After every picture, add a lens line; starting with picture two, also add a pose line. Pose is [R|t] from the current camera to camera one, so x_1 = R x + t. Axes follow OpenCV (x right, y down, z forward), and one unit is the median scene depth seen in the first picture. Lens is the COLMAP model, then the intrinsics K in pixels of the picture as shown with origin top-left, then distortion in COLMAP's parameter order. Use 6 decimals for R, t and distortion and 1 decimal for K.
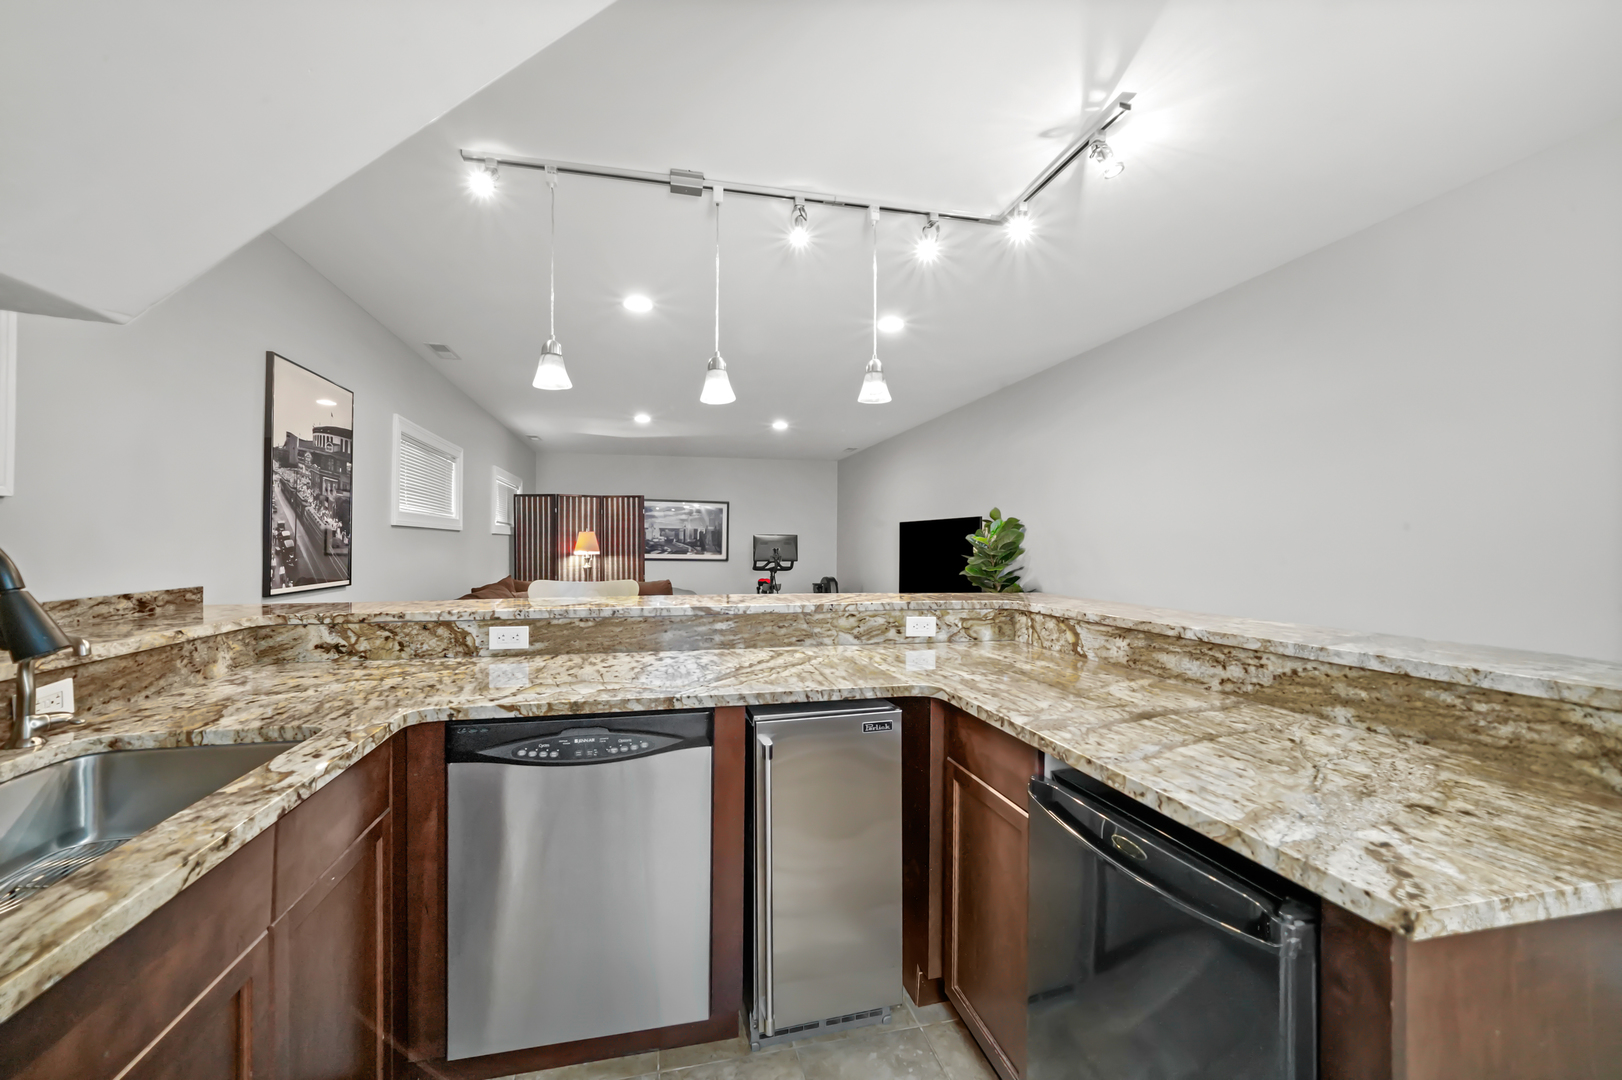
lens RADIAL K [[631.0, 0, 796.5], [0, 631.0, 540.3], [0, 0, 1]] dist [-0.006997, 0.000376]
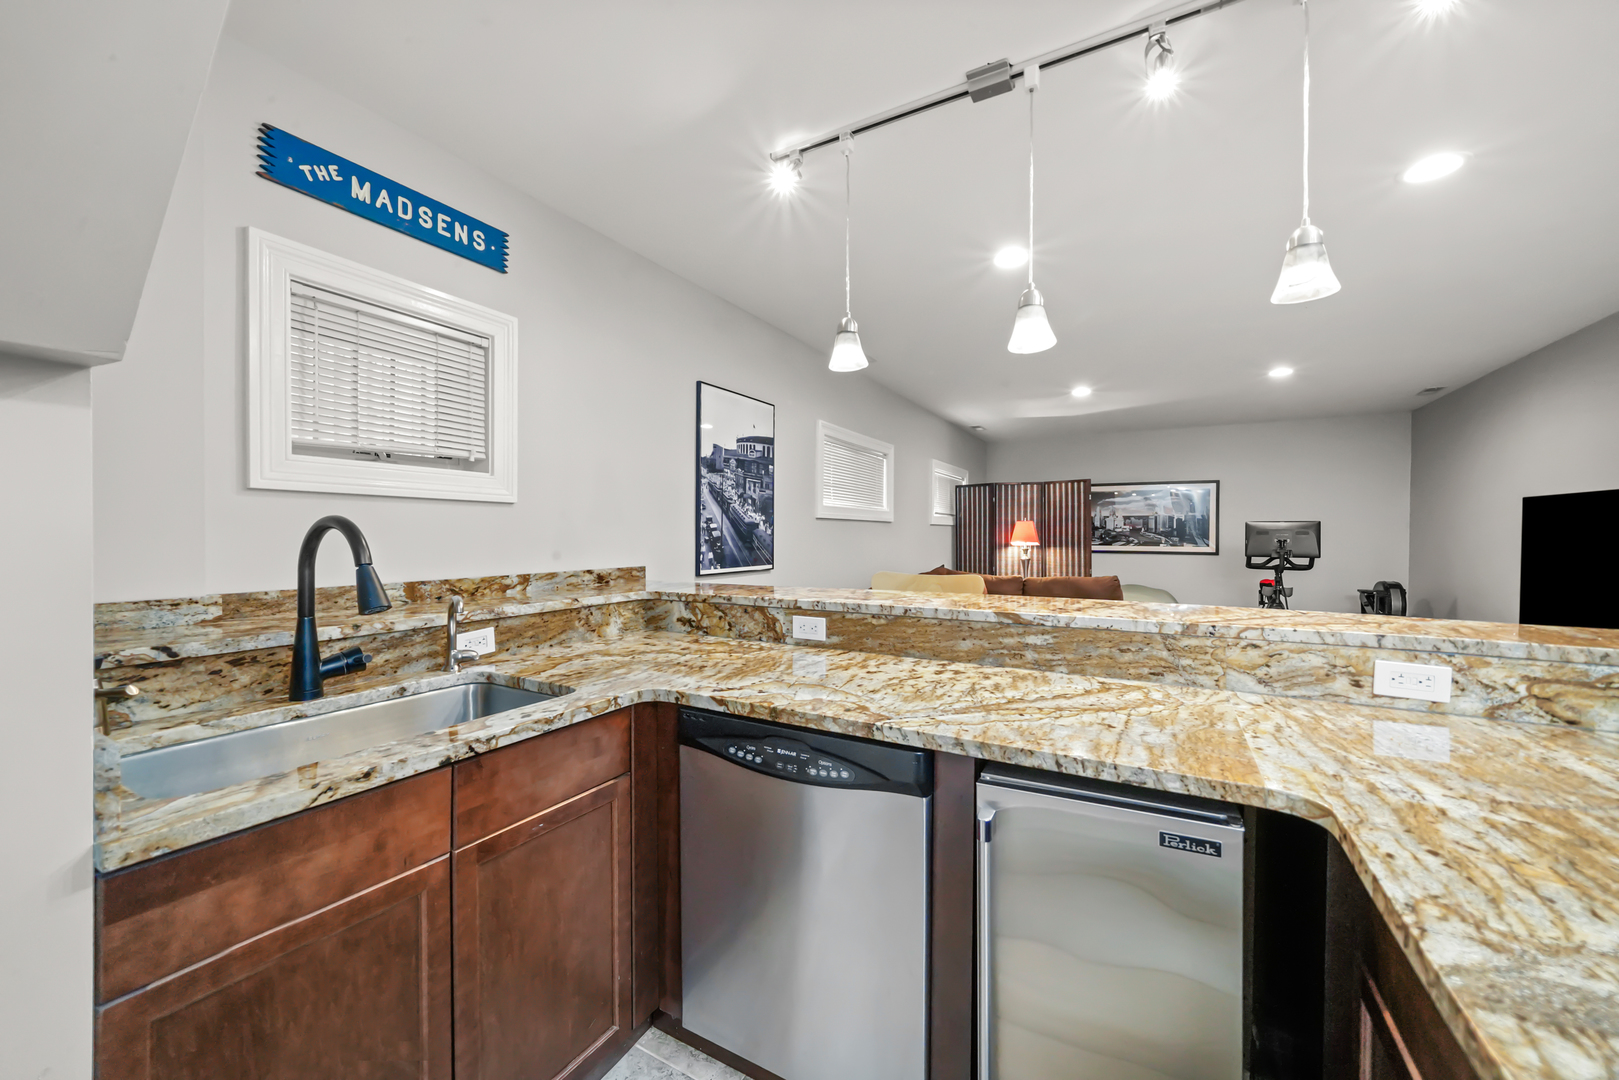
lens RADIAL K [[629.9, 0, 795.0], [0, 629.9, 540.3], [0, 0, 1]] dist [-0.006997, 0.000376]
pose [[0.728422, 0.005329, -0.685108, 0.179987], [0.005176, 0.999898, 0.013280, 0.002495], [0.685109, -0.013220, 0.728320, 0.227385]]
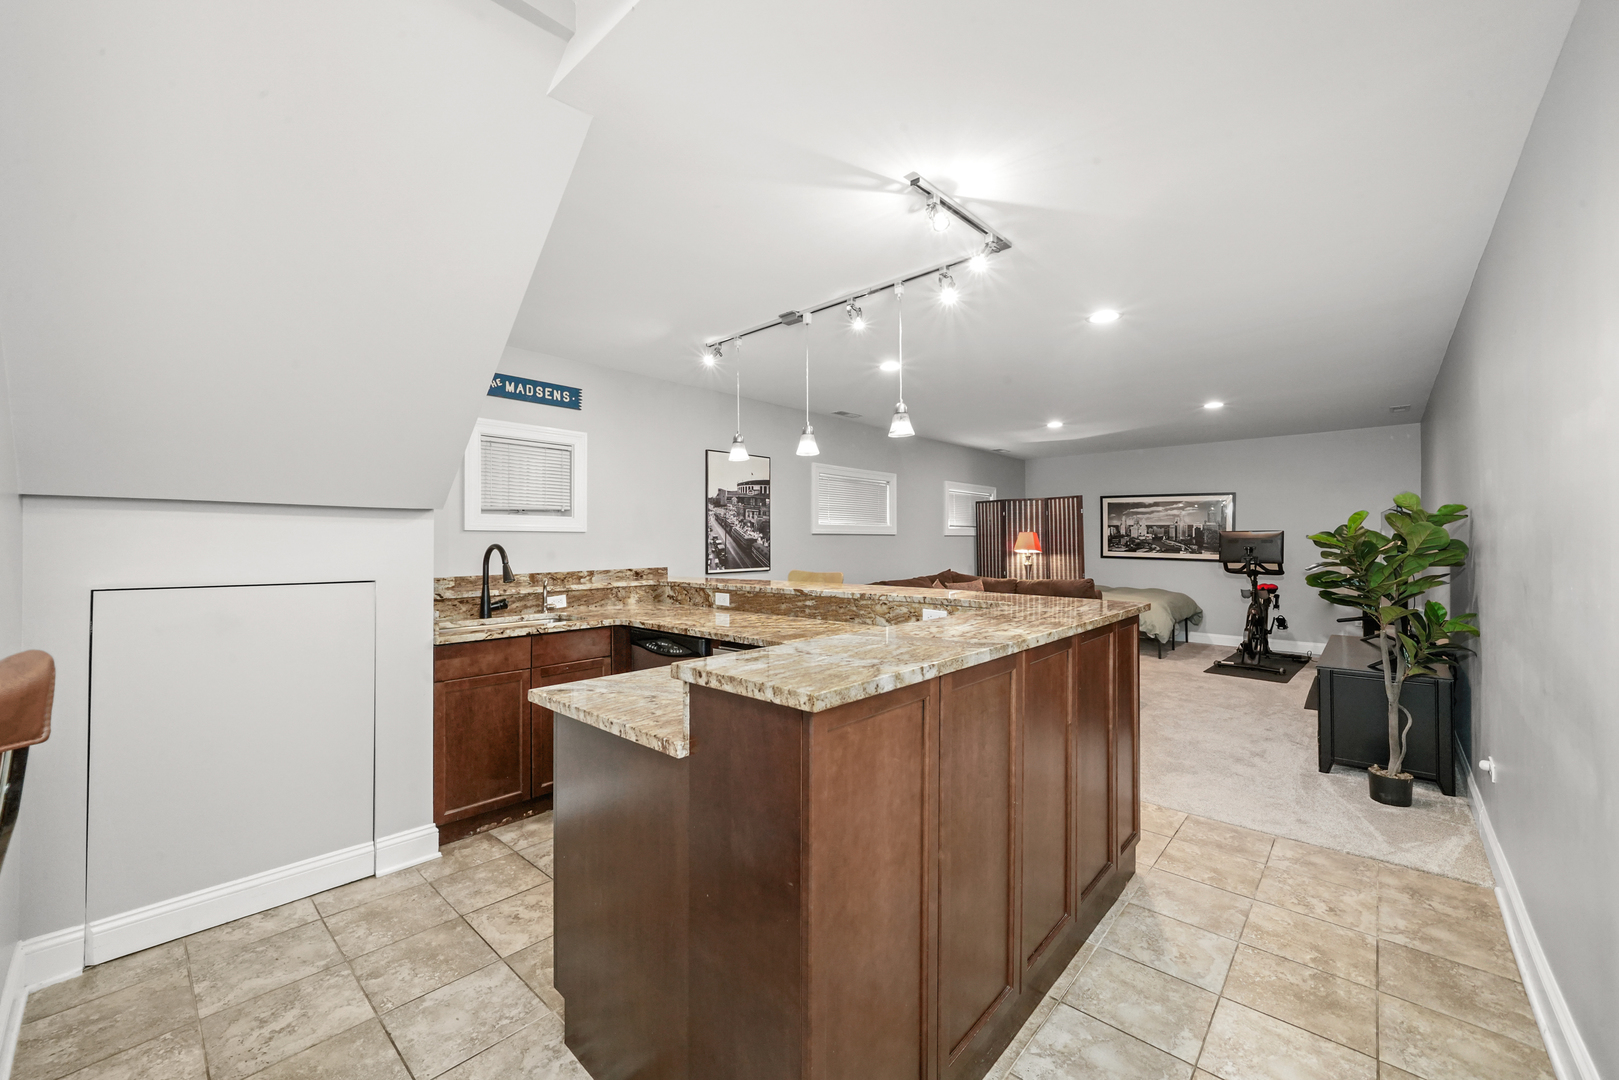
lens RADIAL K [[641.3, 0, 797.0], [0, 641.3, 534.7], [0, 0, 1]] dist [-0.007408, 0.000091]
pose [[0.564151, -0.013165, -0.825567, 1.063437], [0.012426, 0.999895, -0.007454, -0.015884], [0.825578, -0.006053, 0.564255, 0.101821]]
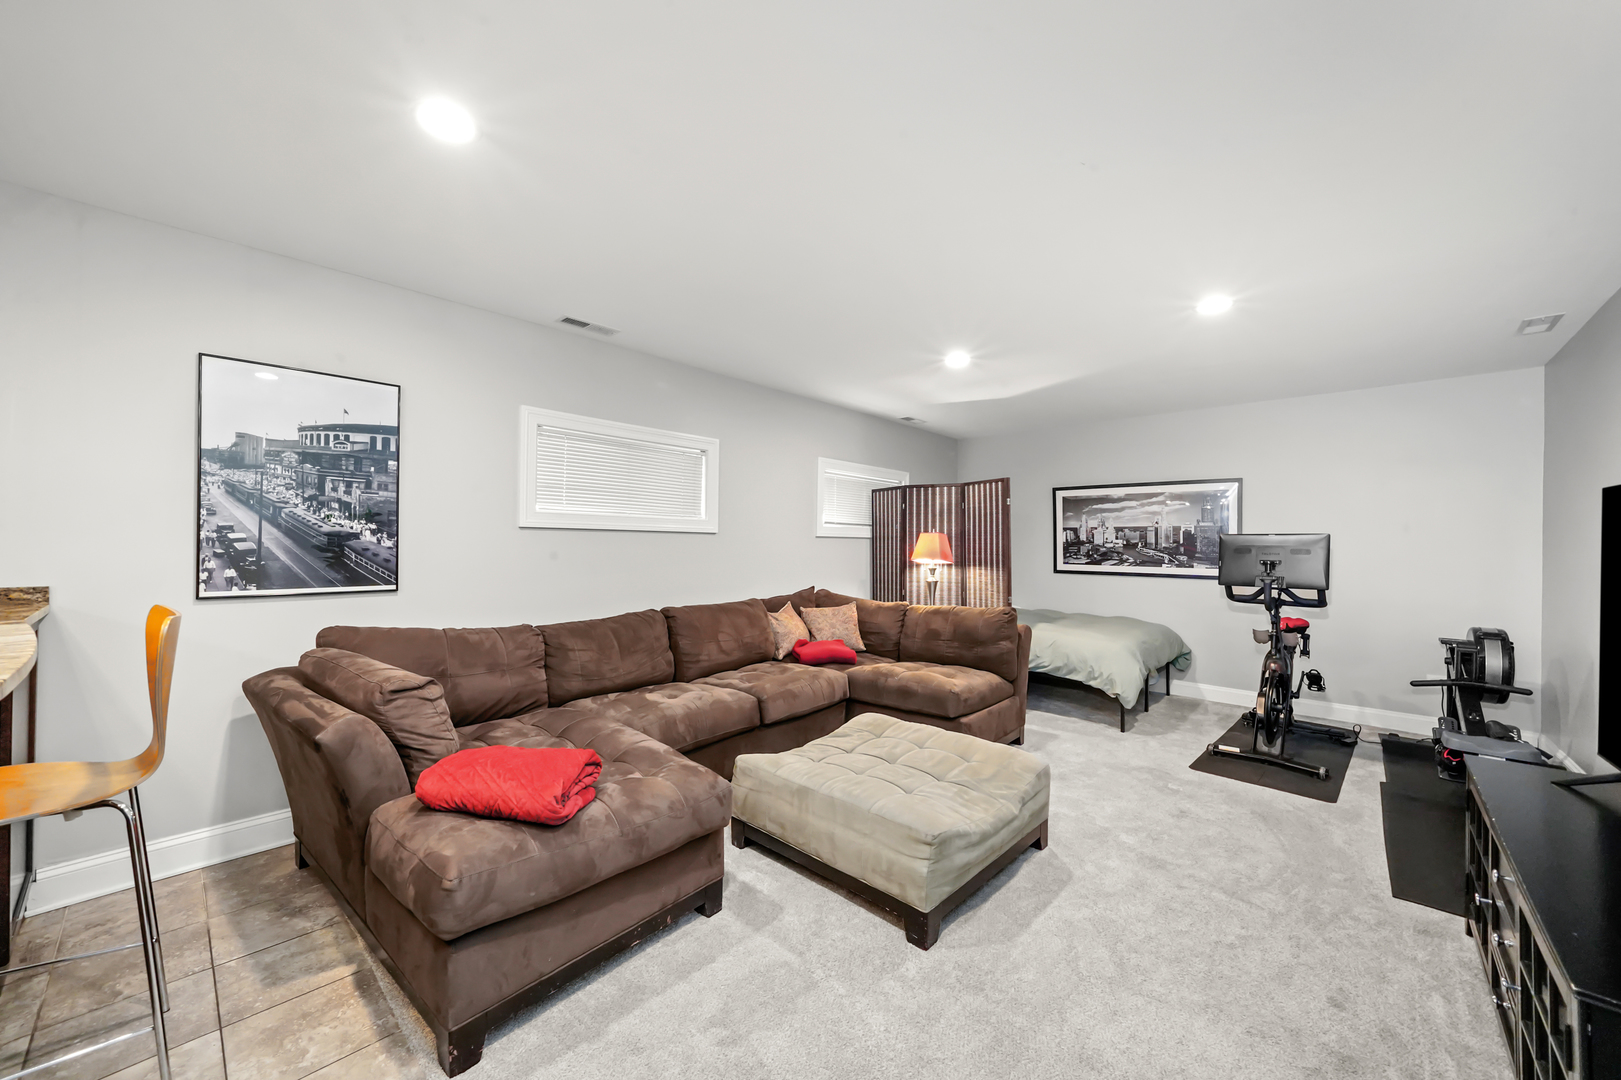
lens RADIAL K [[623.0, 0, 797.4], [0, 623.0, 546.2], [0, 0, 1]] dist [-0.005085, -0.000025]
pose [[0.557587, 0.004307, -0.830108, 0.547106], [-0.002577, 0.999991, 0.003458, -0.000101], [0.830115, 0.000211, 0.557592, 1.338329]]
